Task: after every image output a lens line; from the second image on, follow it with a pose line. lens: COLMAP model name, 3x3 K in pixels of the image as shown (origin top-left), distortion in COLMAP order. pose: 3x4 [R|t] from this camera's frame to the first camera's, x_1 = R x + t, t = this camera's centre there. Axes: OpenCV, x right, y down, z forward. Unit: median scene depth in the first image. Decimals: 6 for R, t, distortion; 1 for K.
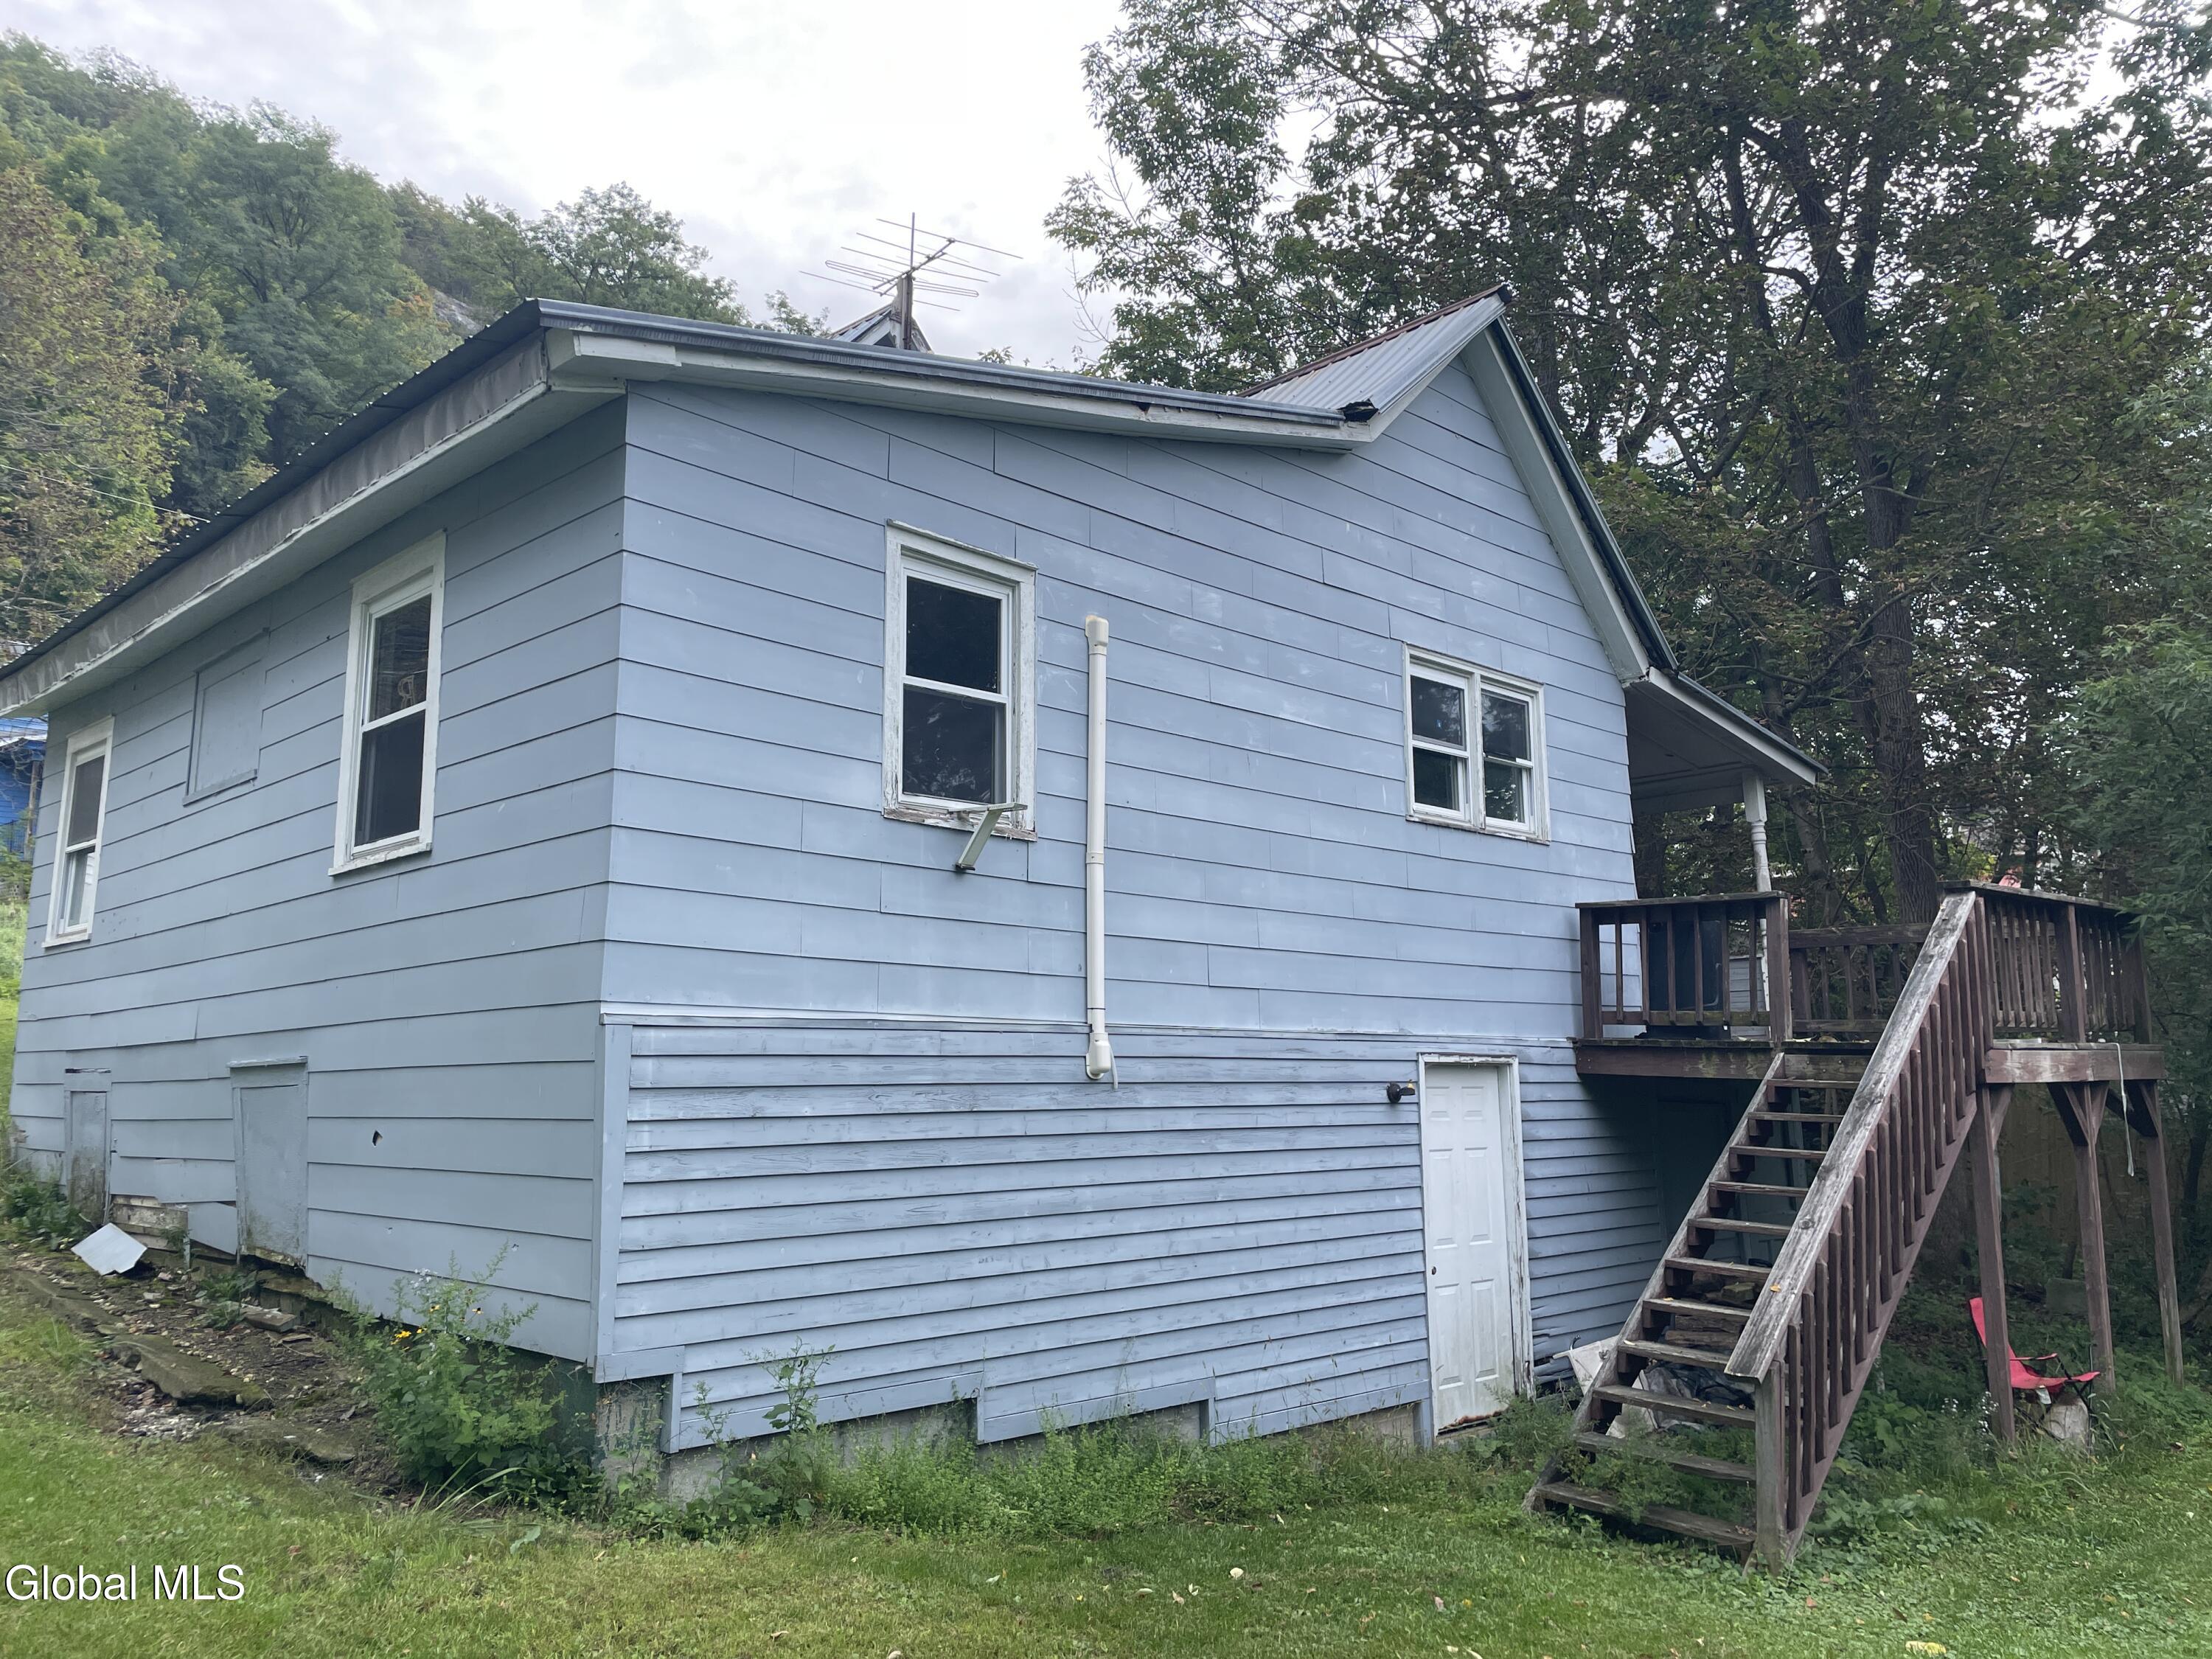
lens RADIAL K [[1678.7, 0, 1114.9], [0, 1678.7, 762.3], [0, 0, 1]] dist [0.045885, -0.063559]
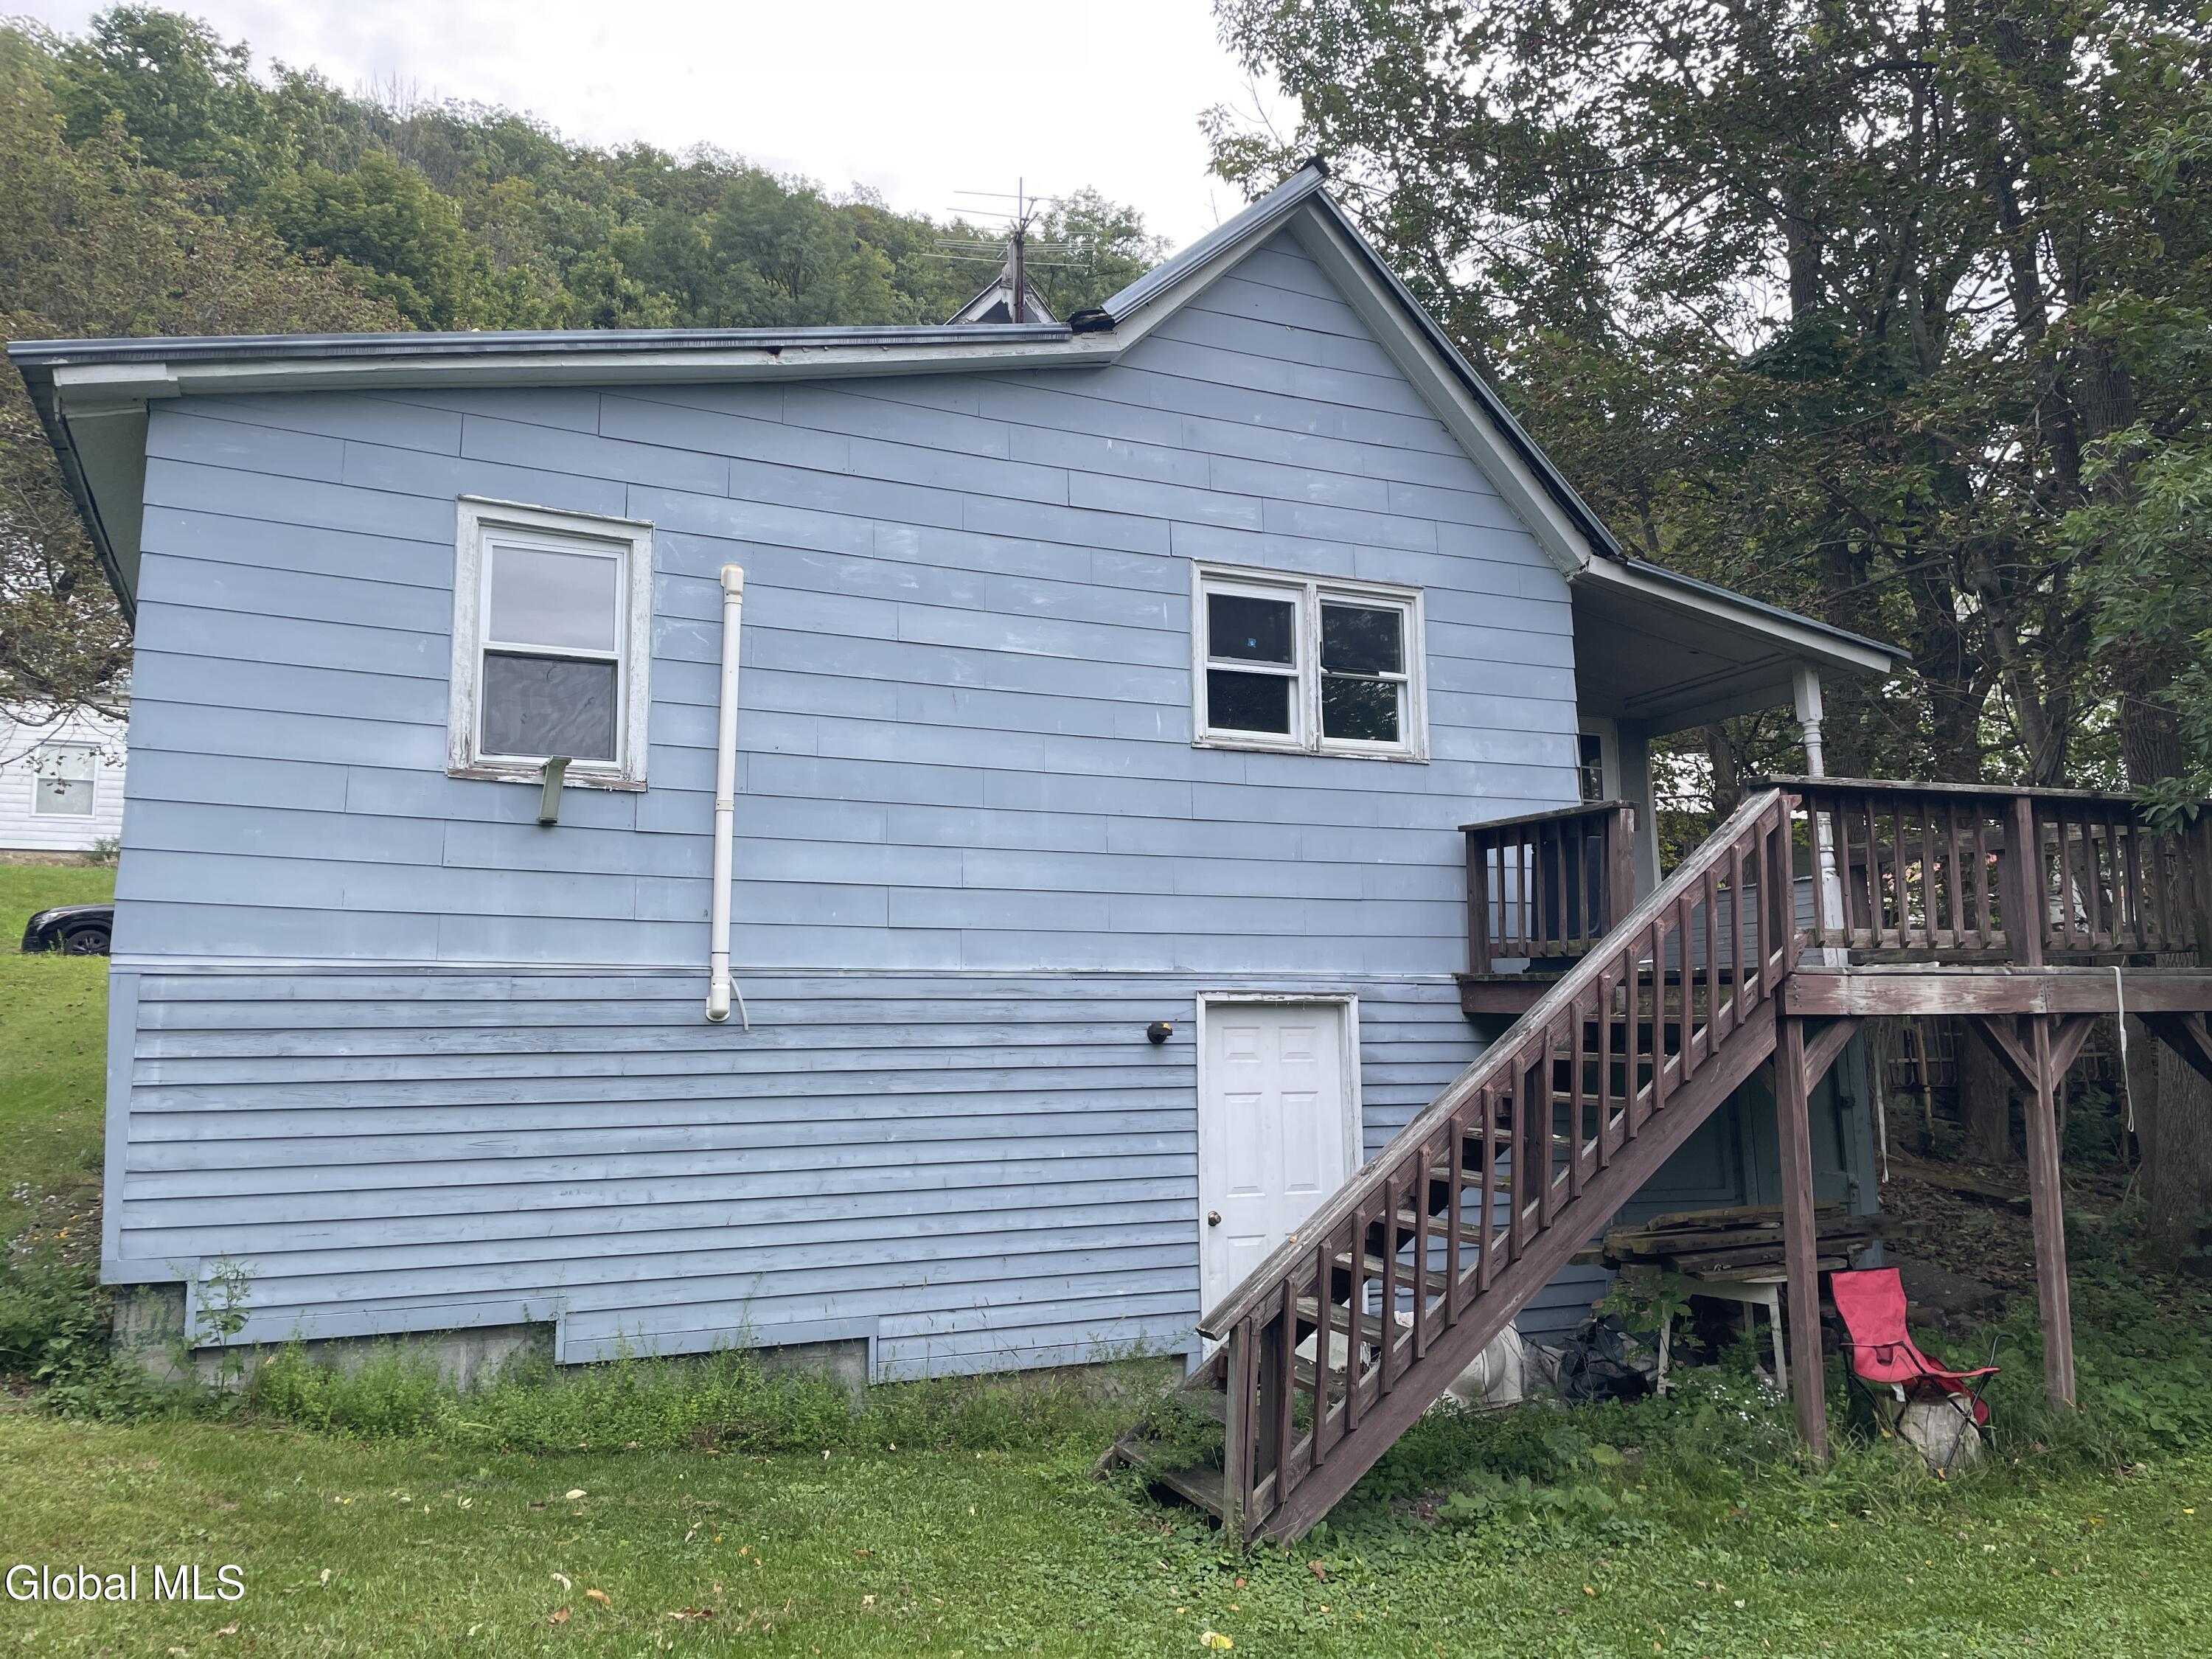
lens RADIAL K [[1678.7, 0, 1234.3], [0, 1678.7, 779.2], [0, 0, 1]] dist [0.045885, -0.063559]
pose [[0.941071, -0.058186, -0.333165, 0.572983], [0.069127, 0.997385, 0.021069, 0.038415], [0.331068, -0.042858, 0.942633, 0.132866]]
